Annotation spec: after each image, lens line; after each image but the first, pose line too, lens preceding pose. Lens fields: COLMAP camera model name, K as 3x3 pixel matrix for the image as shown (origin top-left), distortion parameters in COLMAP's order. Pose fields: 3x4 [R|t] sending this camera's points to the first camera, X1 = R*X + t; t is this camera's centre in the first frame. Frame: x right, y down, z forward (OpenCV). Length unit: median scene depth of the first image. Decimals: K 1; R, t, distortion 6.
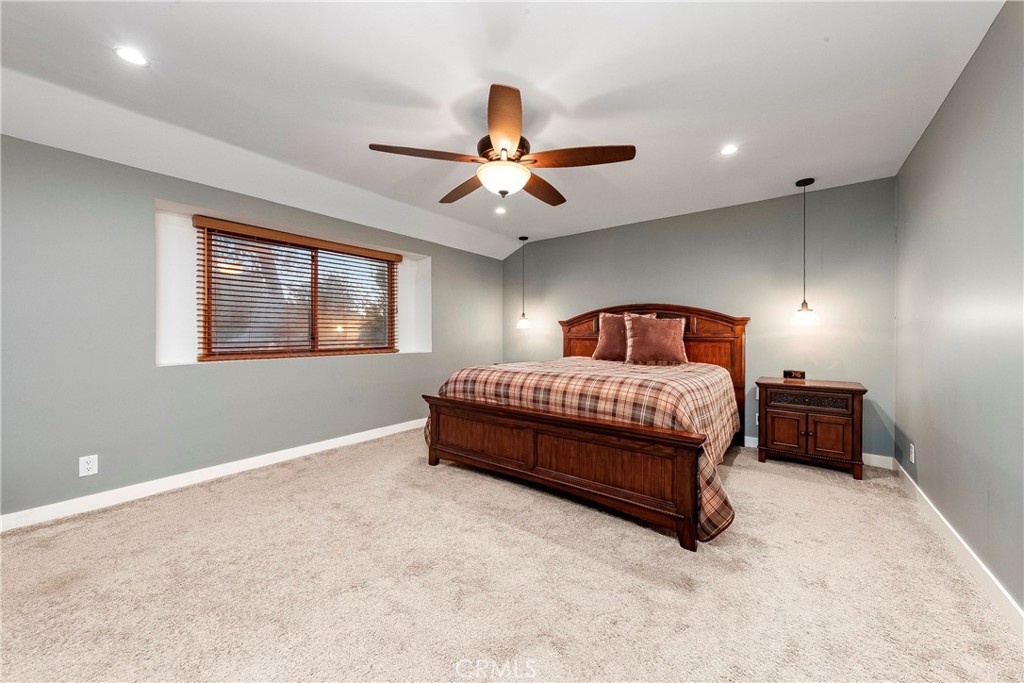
lens RADIAL K [[363.2, 0, 511.4], [0, 363.2, 336.5], [0, 0, 1]] dist [-0.034143, 0.000012]
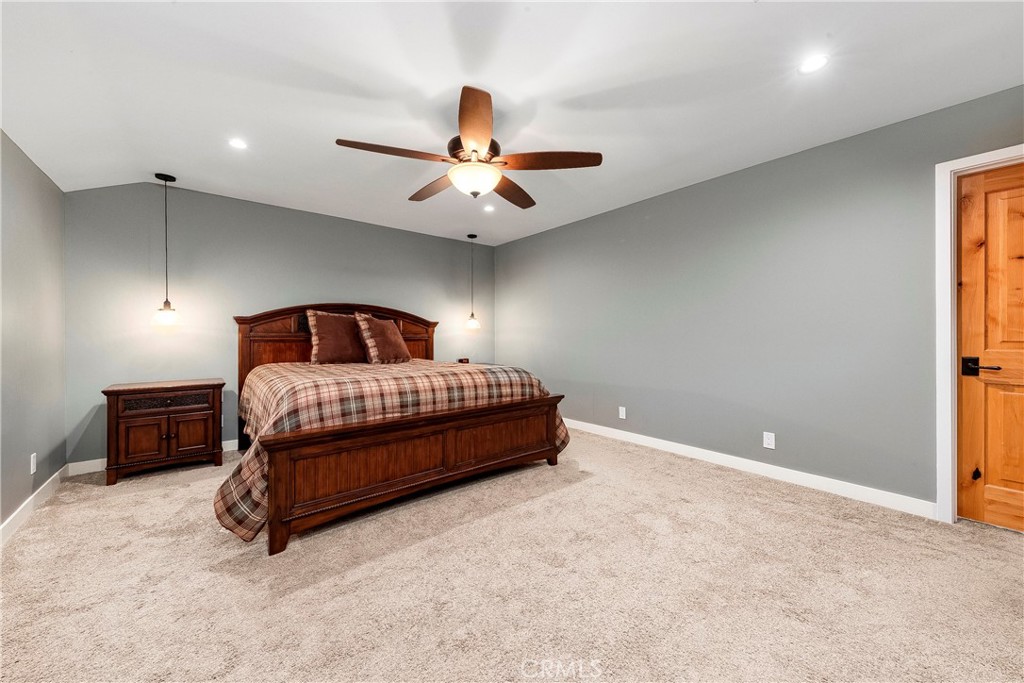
lens RADIAL K [[367.2, 0, 510.9], [0, 367.2, 337.0], [0, 0, 1]] dist [-0.091983, 0.000020]
pose [[0.215599, -0.005994, 0.976464, -0.724550], [0.006505, 0.999968, 0.004702, -0.001468], [-0.976460, 0.005338, 0.215631, 0.509984]]
